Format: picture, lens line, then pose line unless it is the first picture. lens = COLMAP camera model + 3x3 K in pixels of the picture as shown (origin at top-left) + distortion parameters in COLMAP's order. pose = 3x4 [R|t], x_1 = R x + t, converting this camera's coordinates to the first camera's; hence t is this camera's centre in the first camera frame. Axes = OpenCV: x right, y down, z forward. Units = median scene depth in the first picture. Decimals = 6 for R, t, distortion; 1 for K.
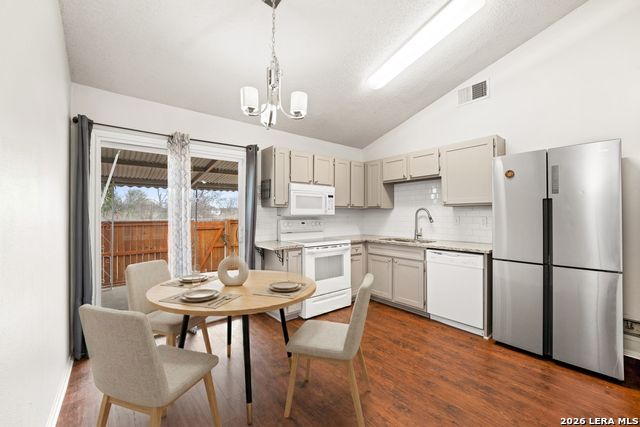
lens RADIAL K [[260.0, 0, 323.7], [0, 260.0, 213.1], [0, 0, 1]] dist [-0.003585, 0.000331]
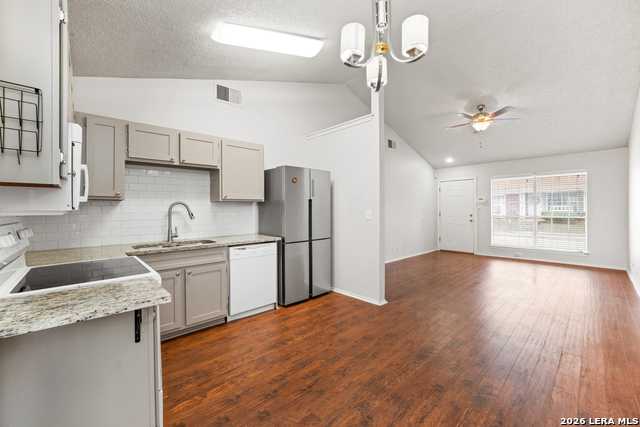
lens RADIAL K [[260.0, 0, 321.1], [0, 260.0, 210.6], [0, 0, 1]] dist [-0.003585, 0.000331]
pose [[-0.049468, -0.004946, 0.998763, -0.568797], [-0.001001, 0.999987, 0.004902, 0.003867], [-0.998775, -0.000757, -0.049472, 0.761443]]
